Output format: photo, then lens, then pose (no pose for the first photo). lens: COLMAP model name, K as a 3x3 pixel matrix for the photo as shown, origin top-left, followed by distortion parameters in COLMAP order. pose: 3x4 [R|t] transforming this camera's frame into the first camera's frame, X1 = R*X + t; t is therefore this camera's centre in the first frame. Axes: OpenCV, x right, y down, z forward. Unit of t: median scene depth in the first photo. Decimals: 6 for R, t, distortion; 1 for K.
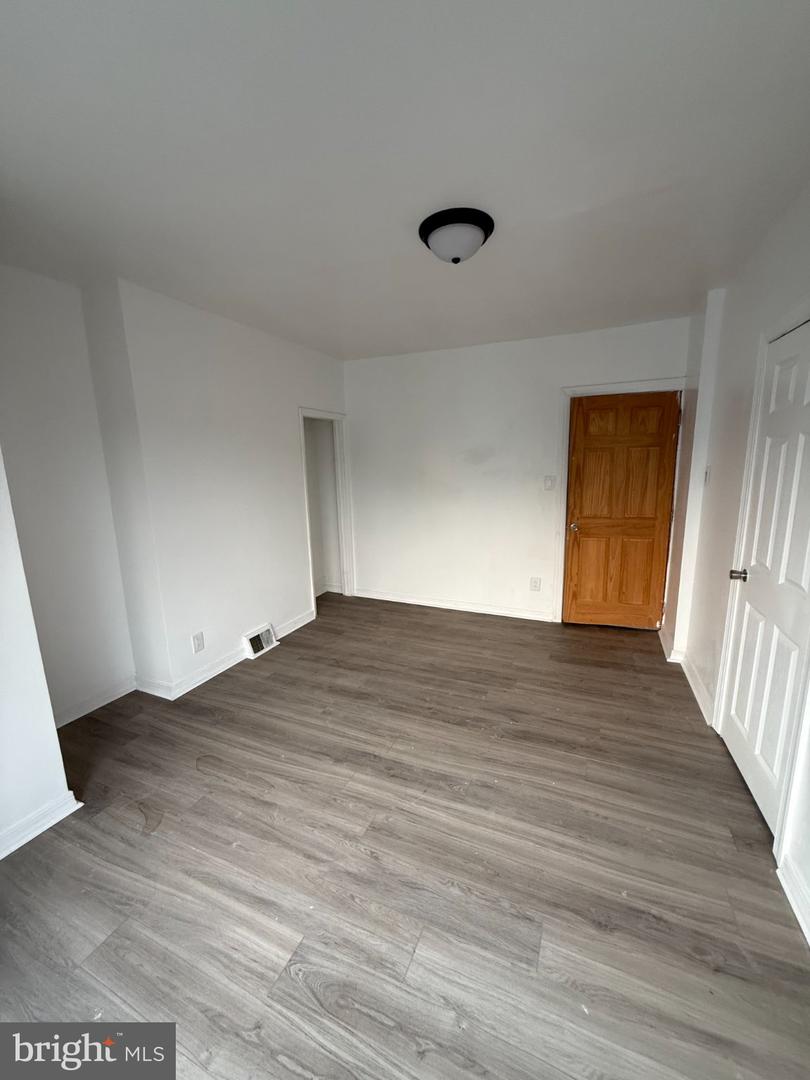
lens RADIAL K [[432.2, 0, 408.4], [0, 432.2, 542.5], [0, 0, 1]] dist [-0.000150, 0.000640]
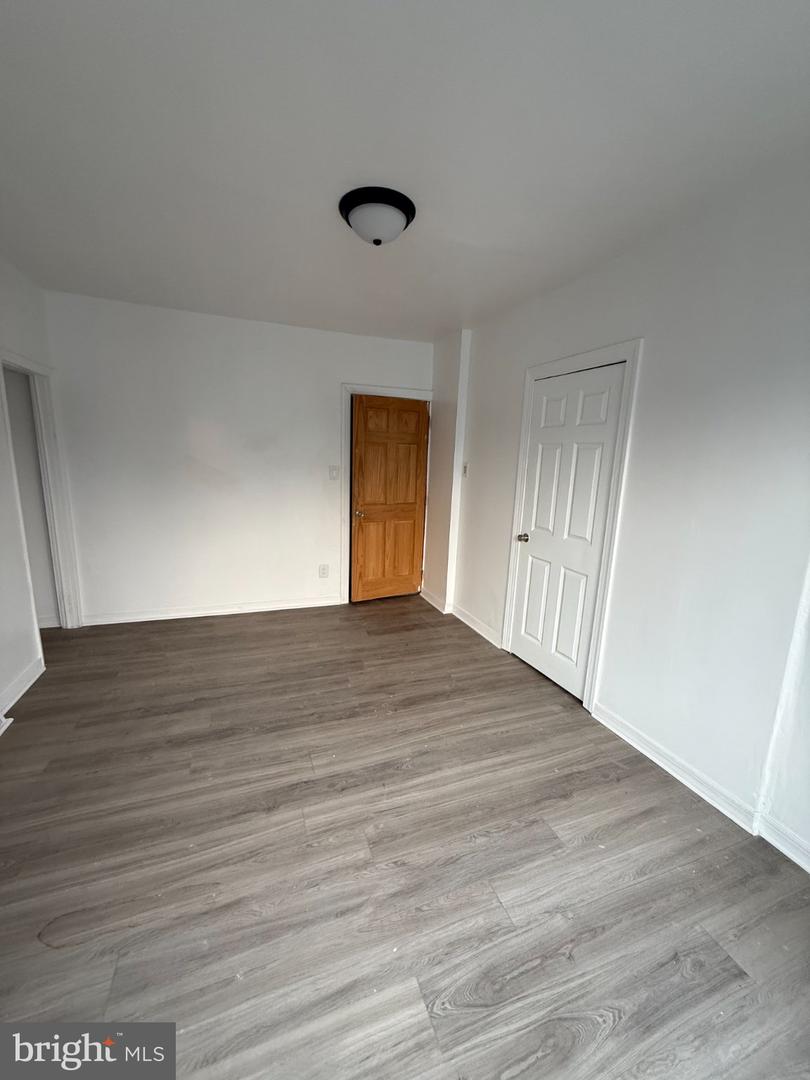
lens RADIAL K [[432.2, 0, 405.3], [0, 432.2, 540.4], [0, 0, 1]] dist [-0.000150, 0.000640]
pose [[0.709072, -0.093263, 0.698941, -0.528641], [0.083279, 0.995354, 0.048328, -0.018918], [-0.700201, 0.023939, 0.713544, 0.238216]]
